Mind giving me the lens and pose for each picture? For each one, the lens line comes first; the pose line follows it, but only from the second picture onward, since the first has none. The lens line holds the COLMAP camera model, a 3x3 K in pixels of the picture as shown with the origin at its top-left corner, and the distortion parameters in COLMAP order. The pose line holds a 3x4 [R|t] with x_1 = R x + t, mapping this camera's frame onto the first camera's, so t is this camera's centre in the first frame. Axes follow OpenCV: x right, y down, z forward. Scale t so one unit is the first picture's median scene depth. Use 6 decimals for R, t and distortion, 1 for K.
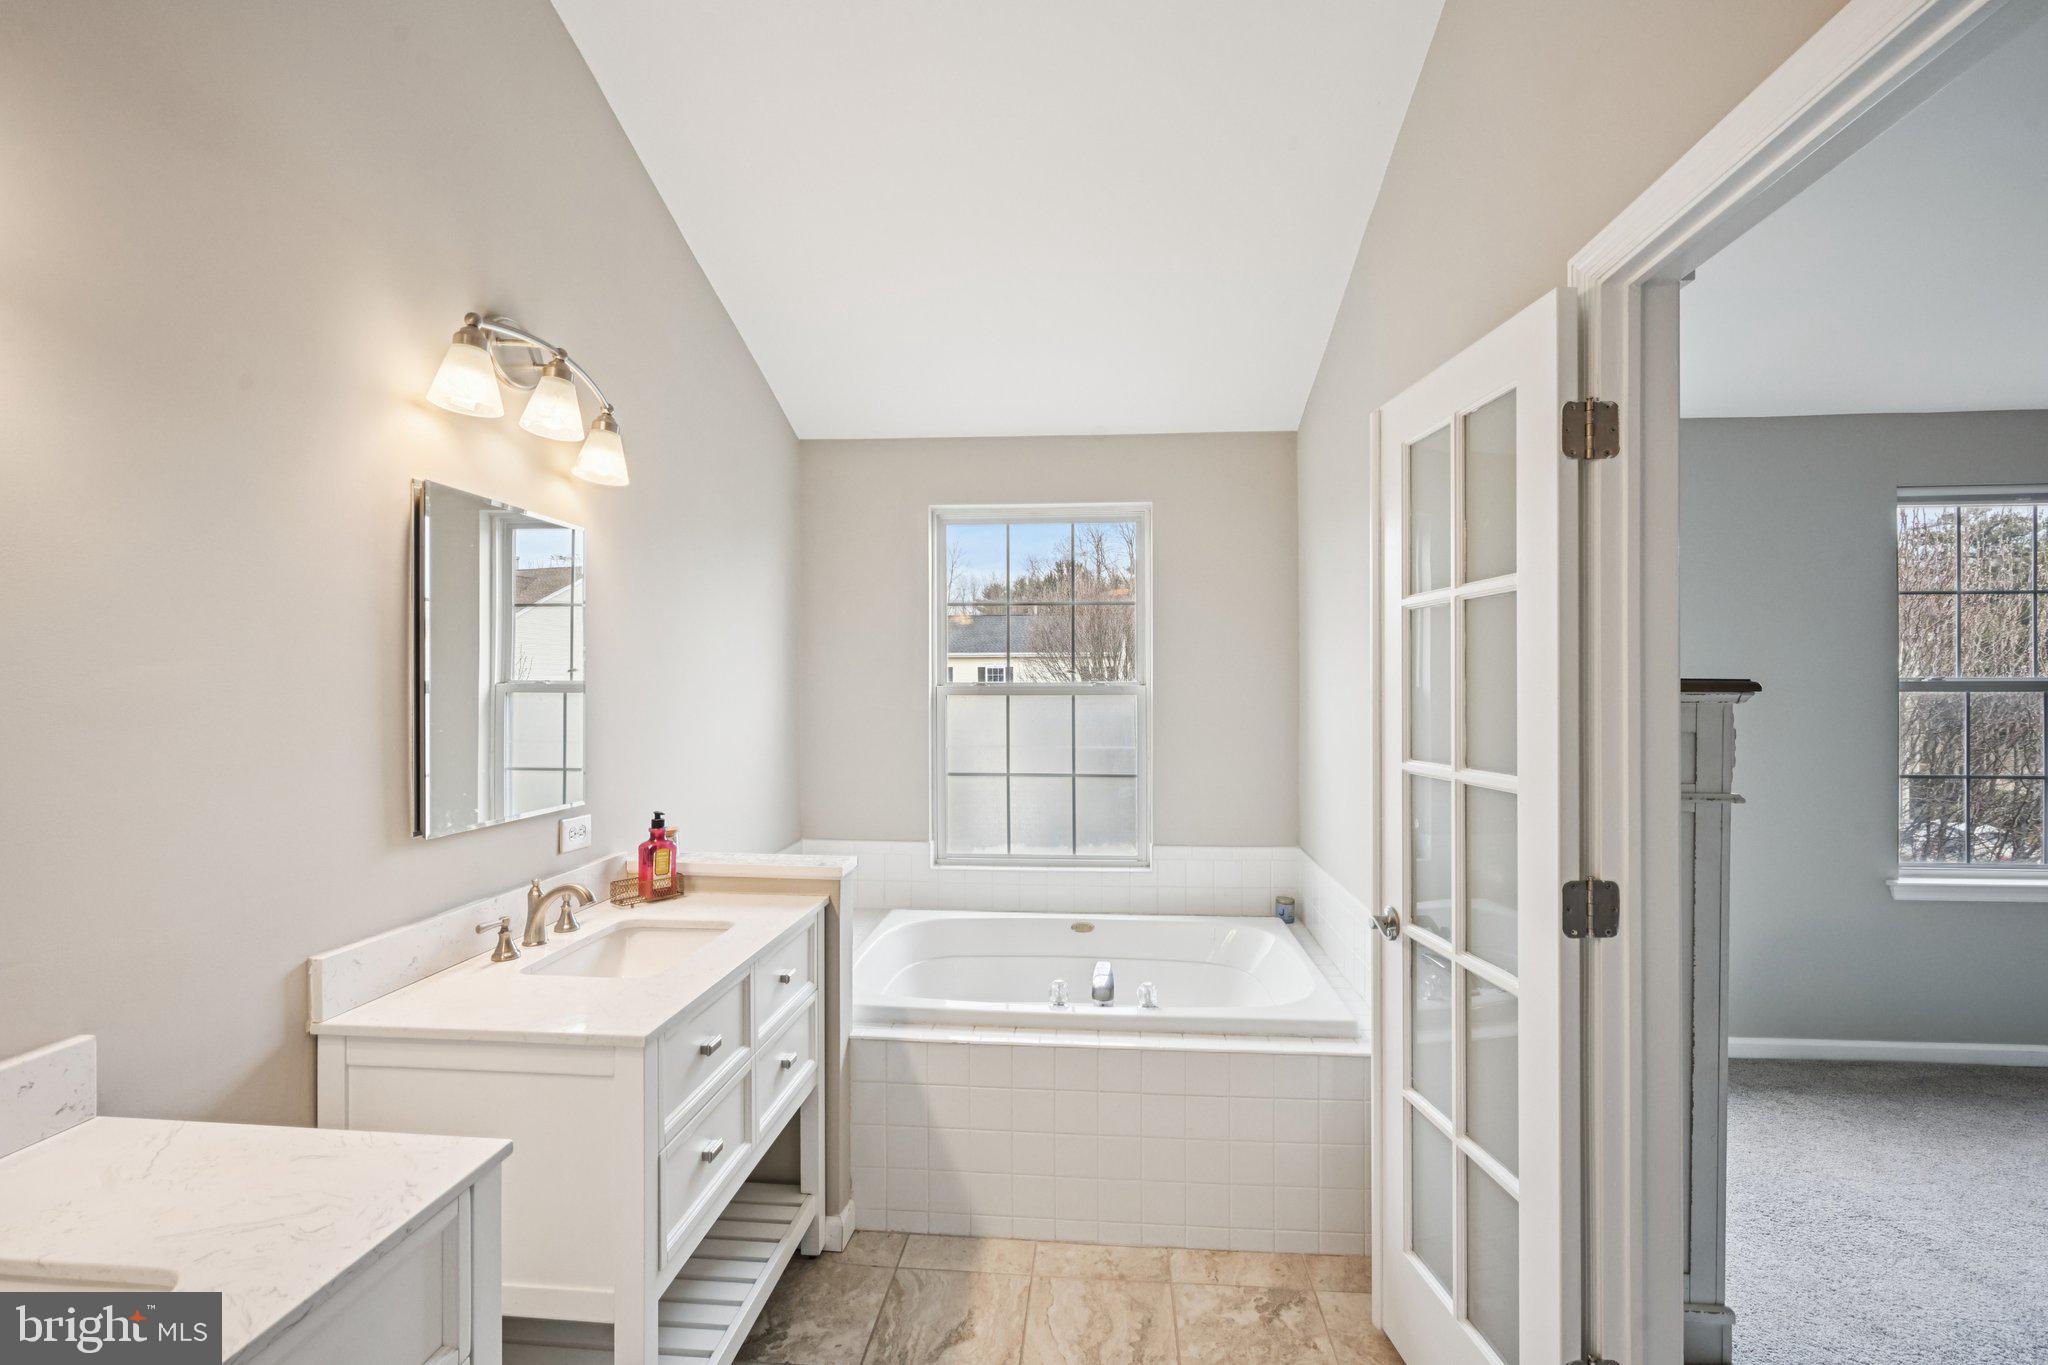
lens RADIAL K [[900.0, 0, 1035.3], [0, 900.0, 684.9], [0, 0, 1]] dist [-0.001888, -0.000383]
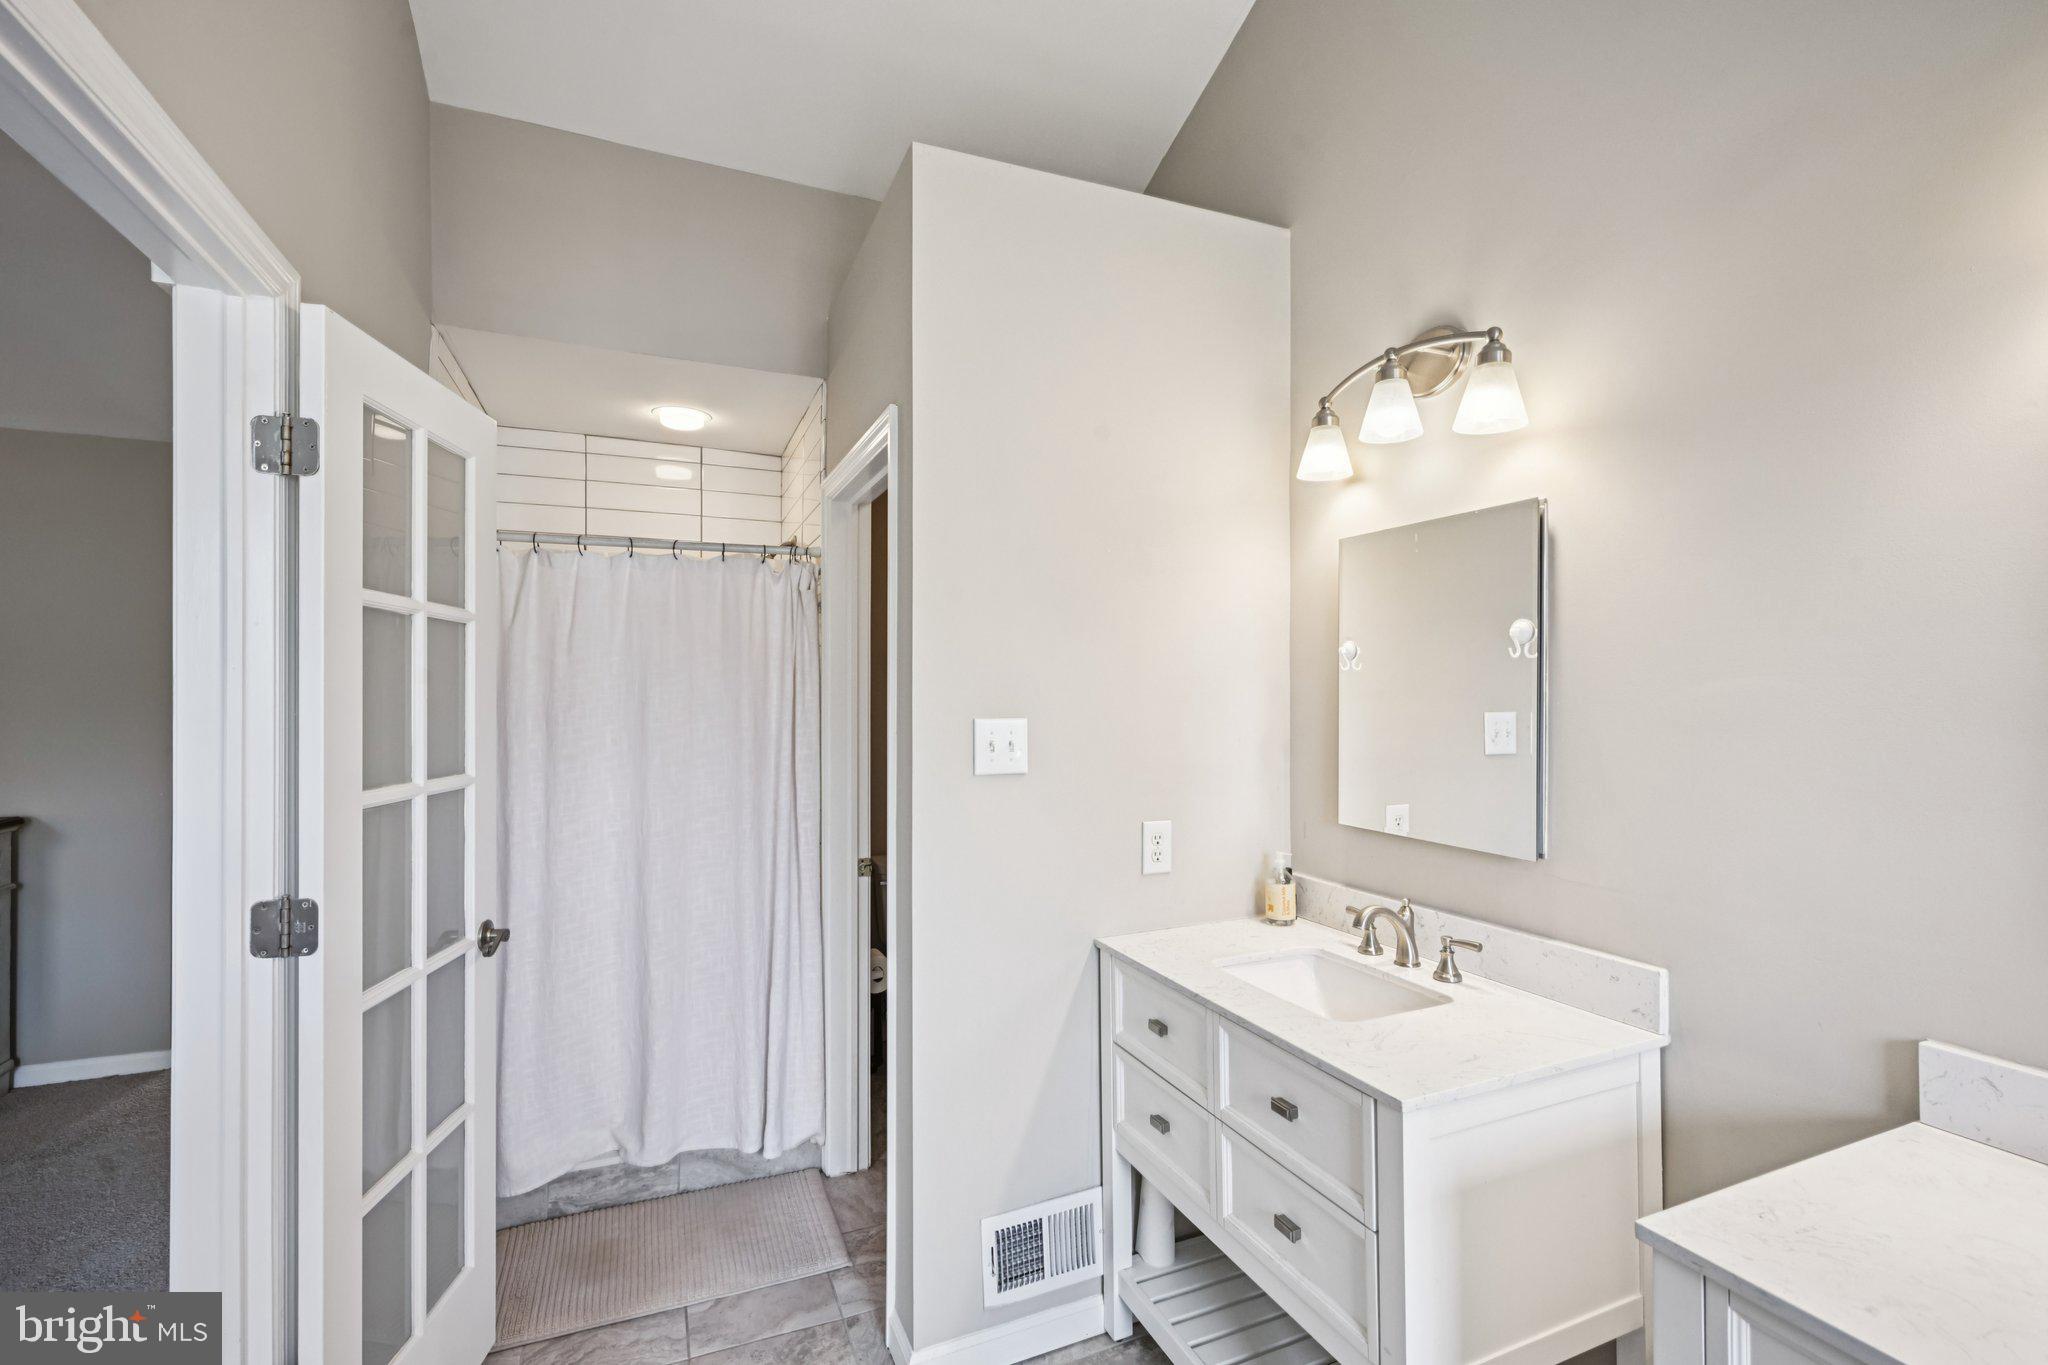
lens RADIAL K [[900.0, 0, 1017.9], [0, 900.0, 693.6], [0, 0, 1]] dist [-0.001888, -0.000383]
pose [[-0.882749, 0.001452, -0.469843, 0.193417], [0.003558, 0.999987, -0.003594, -0.003656], [0.469832, -0.004845, -0.882743, 0.907470]]
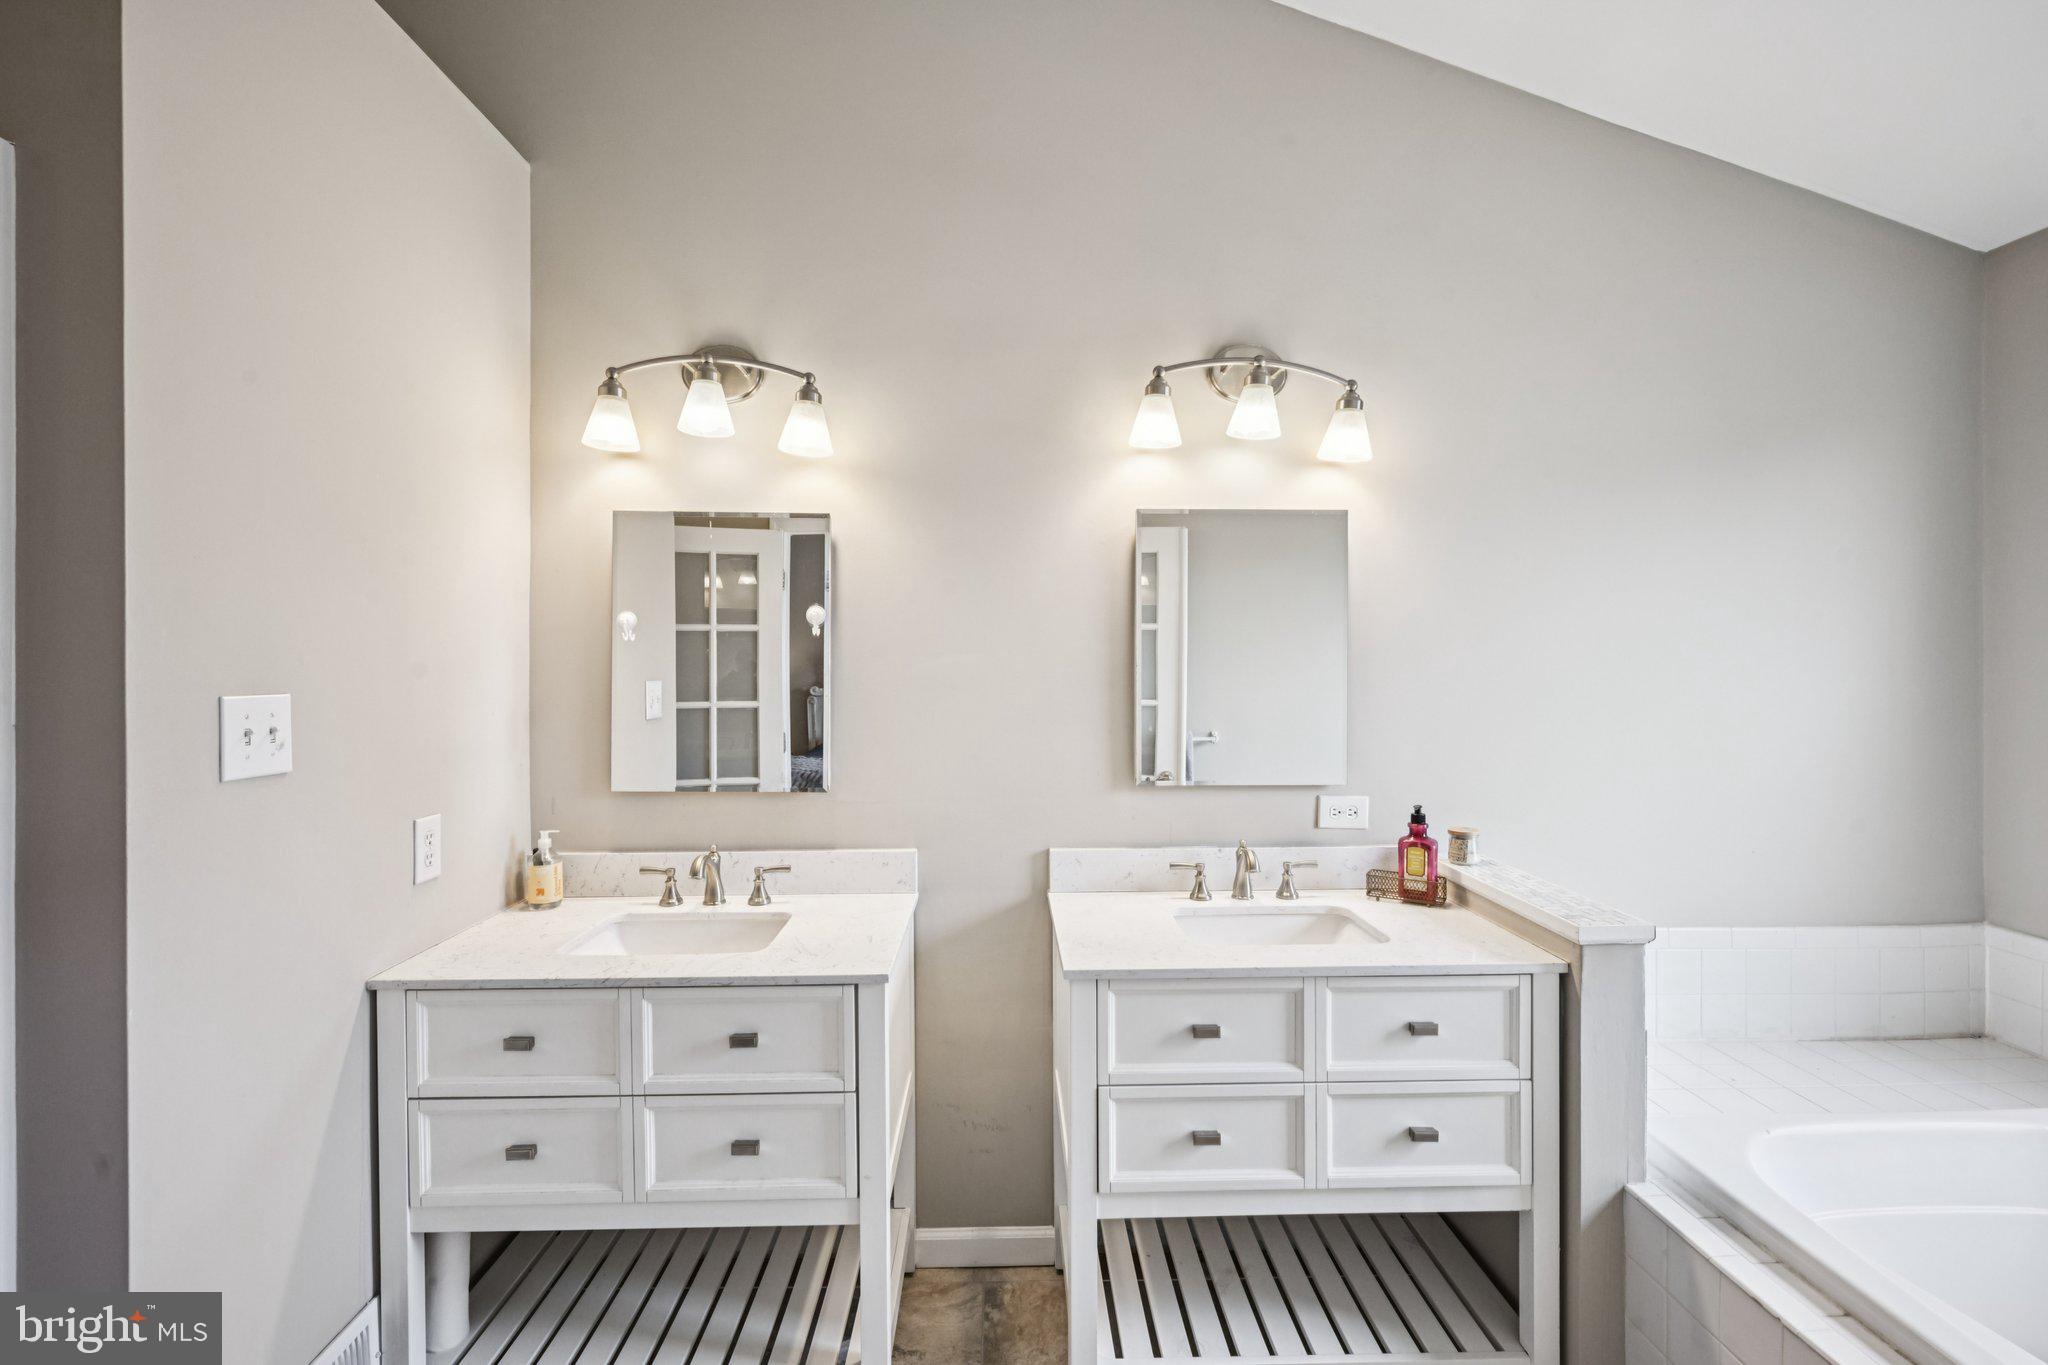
lens RADIAL K [[900.0, 0, 1023.8], [0, 900.0, 672.2], [0, 0, 1]] dist [-0.001888, -0.000383]
pose [[0.112142, 0.003996, -0.993684, 0.466376], [0.002415, 0.999988, 0.004294, 0.001496], [0.993689, -0.002881, 0.112131, 0.538619]]
